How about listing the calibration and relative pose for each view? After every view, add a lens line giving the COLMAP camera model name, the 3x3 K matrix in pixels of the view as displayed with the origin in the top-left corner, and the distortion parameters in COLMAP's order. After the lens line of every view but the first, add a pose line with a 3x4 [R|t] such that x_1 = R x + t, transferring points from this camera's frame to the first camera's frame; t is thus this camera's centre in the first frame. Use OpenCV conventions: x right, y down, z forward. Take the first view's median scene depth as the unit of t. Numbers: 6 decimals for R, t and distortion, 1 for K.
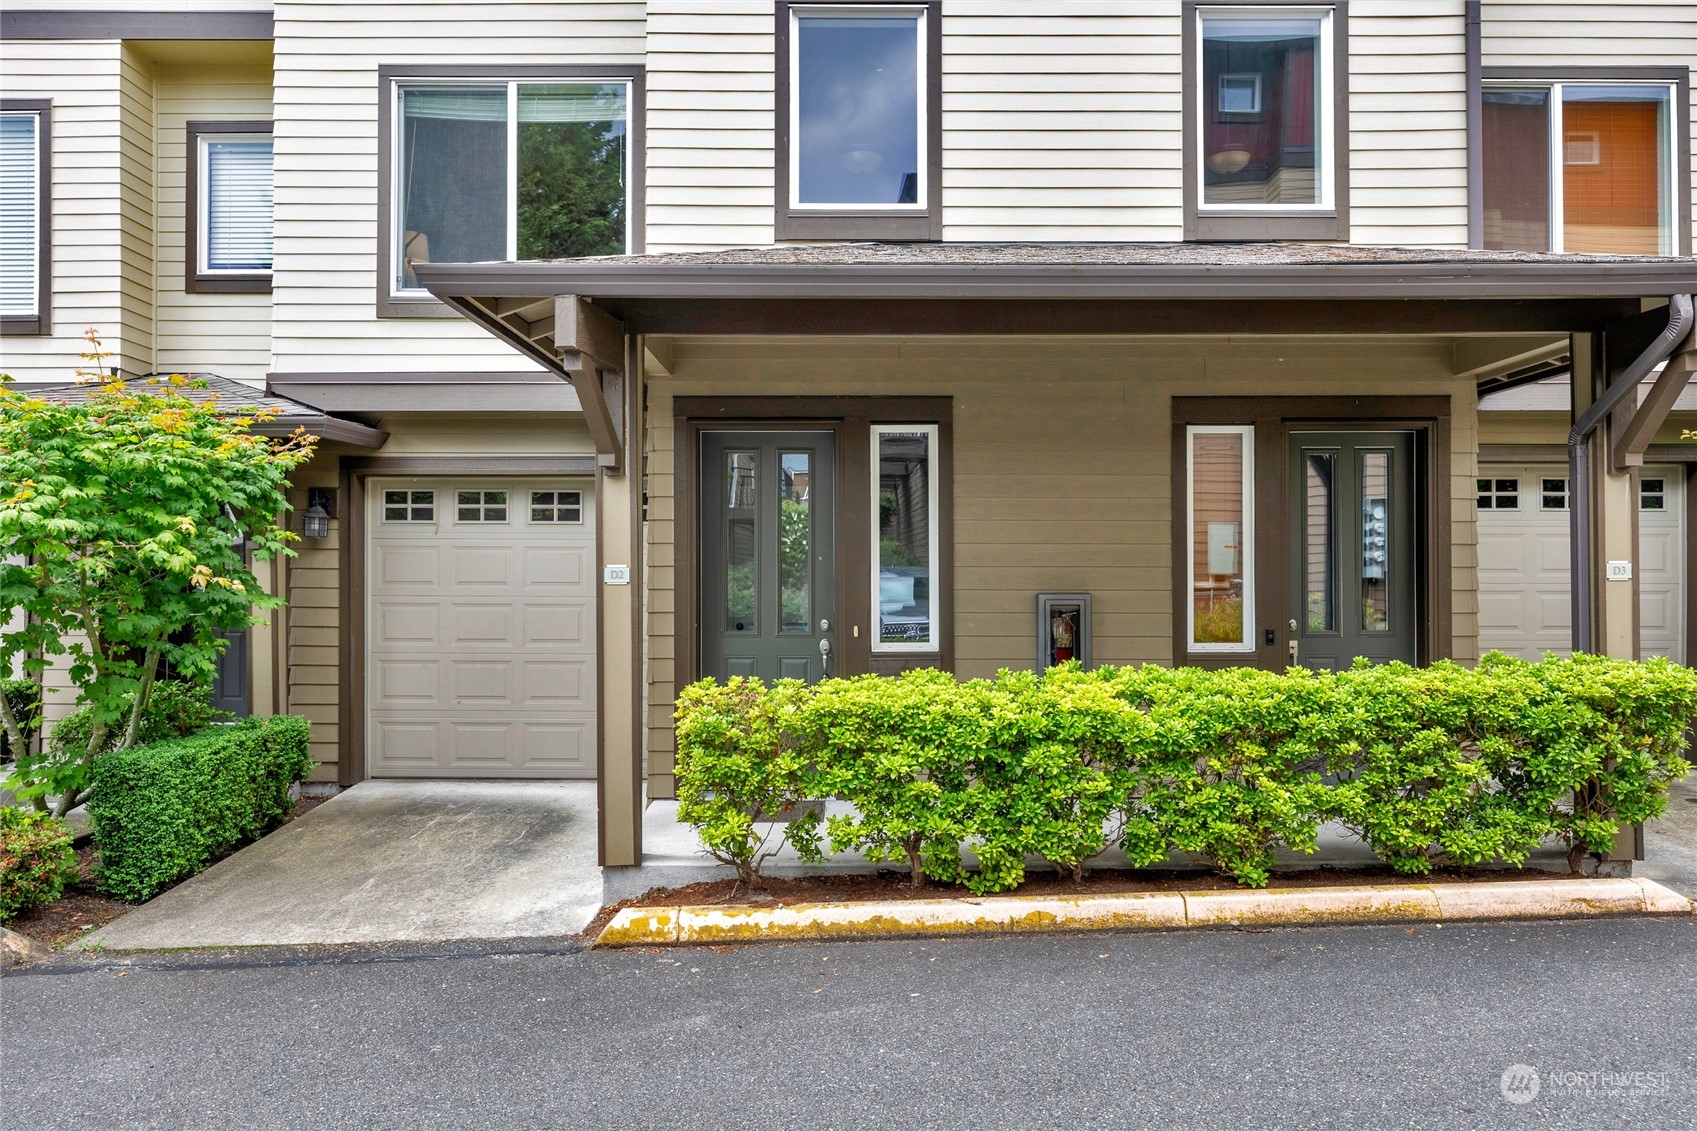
lens RADIAL K [[1119.3, 0, 848.5], [0, 1119.3, 565.5], [0, 0, 1]] dist [0.030332, -0.000637]
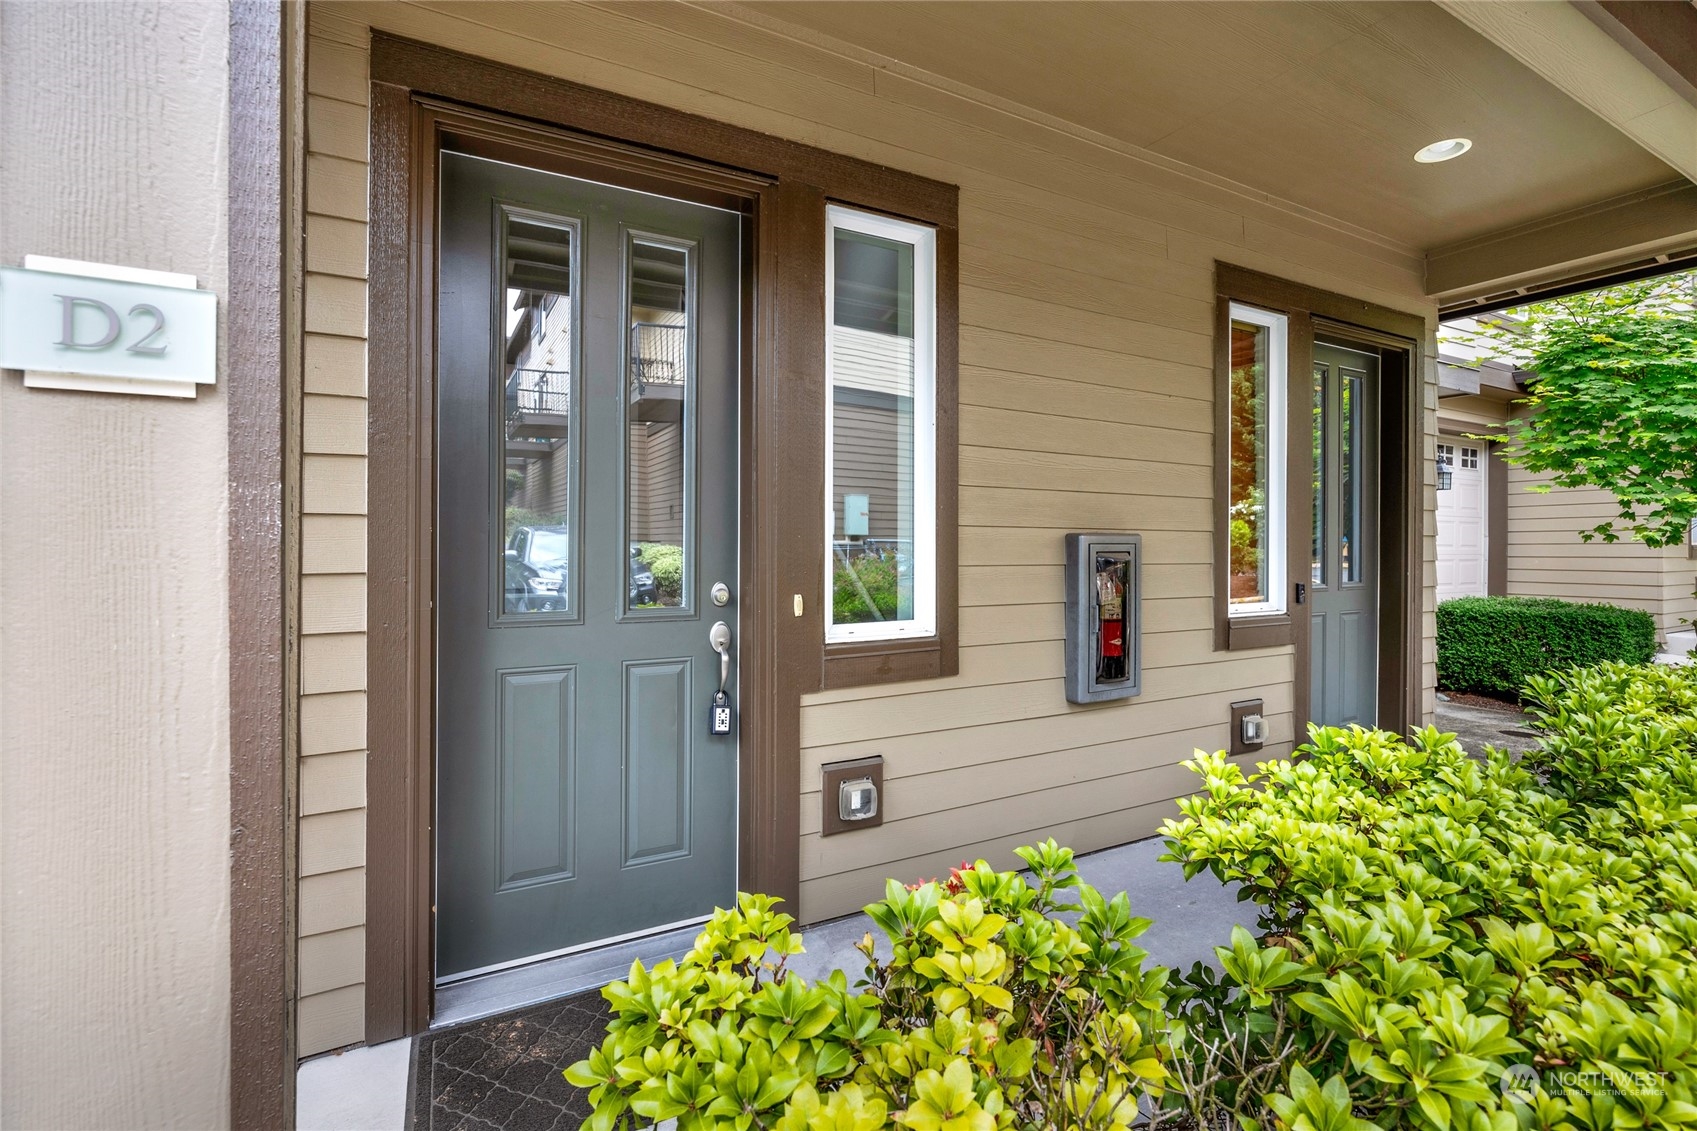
lens RADIAL K [[730.9, 0, 853.4], [0, 730.9, 535.2], [0, 0, 1]] dist [-0.009583, 0.000138]
pose [[0.867128, 0.010803, 0.497968, -0.139493], [-0.009130, 0.999942, -0.005795, 0.029628], [-0.498001, 0.000478, 0.867176, 0.718436]]
